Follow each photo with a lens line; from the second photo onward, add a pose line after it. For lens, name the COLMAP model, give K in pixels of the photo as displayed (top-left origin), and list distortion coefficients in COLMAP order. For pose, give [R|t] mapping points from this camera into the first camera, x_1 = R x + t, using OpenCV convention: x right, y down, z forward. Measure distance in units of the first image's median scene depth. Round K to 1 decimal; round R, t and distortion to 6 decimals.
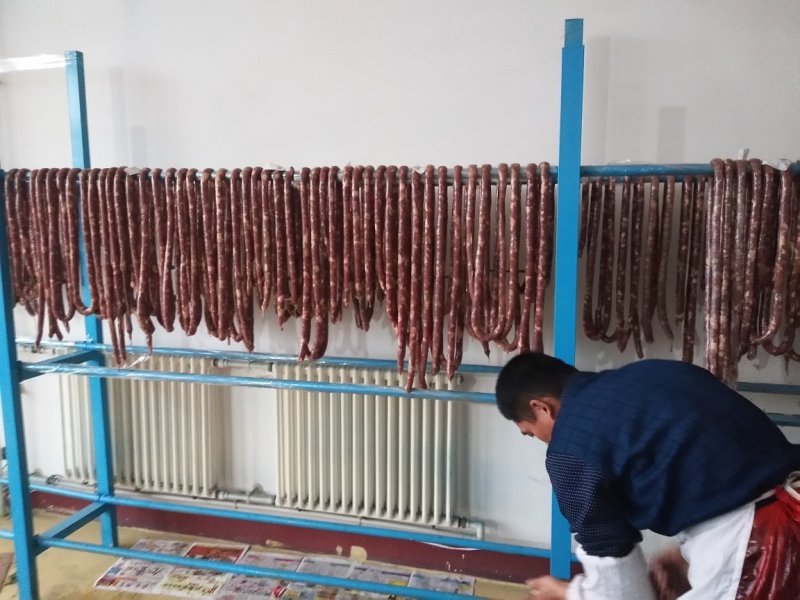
lens RADIAL K [[608.9, 0, 400.0], [0, 608.9, 300.0], [0, 0, 1]] dist [0.088658, -0.144153]
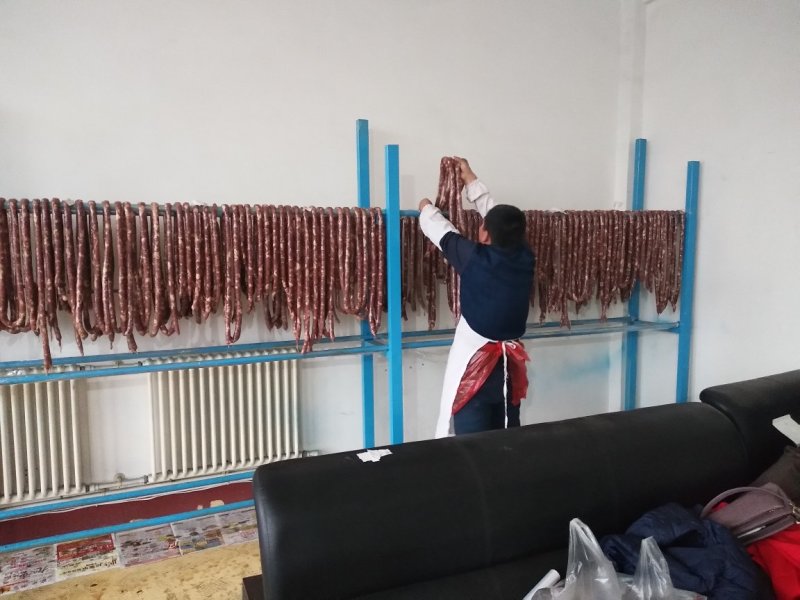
lens RADIAL K [[608.9, 0, 400.0], [0, 608.9, 300.0], [0, 0, 1]] dist [0.088658, -0.144153]
pose [[0.785829, -0.067302, 0.614771, -0.736522], [0.090674, 0.995857, -0.006882, 0.050111], [-0.611761, 0.061152, 0.788676, -0.352523]]
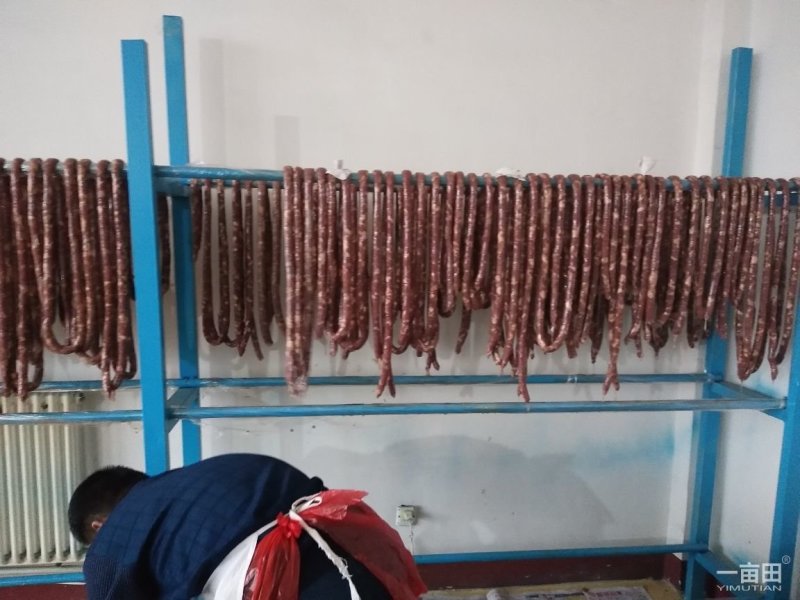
lens RADIAL K [[619.1, 0, 400.0], [0, 619.1, 300.0], [0, 0, 1]] dist [0.094060, -0.156215]
pose [[0.926826, -0.029543, 0.374327, 0.250891], [0.034232, 0.999397, -0.005882, 0.009465], [-0.373928, 0.018265, 0.927278, -0.041797]]
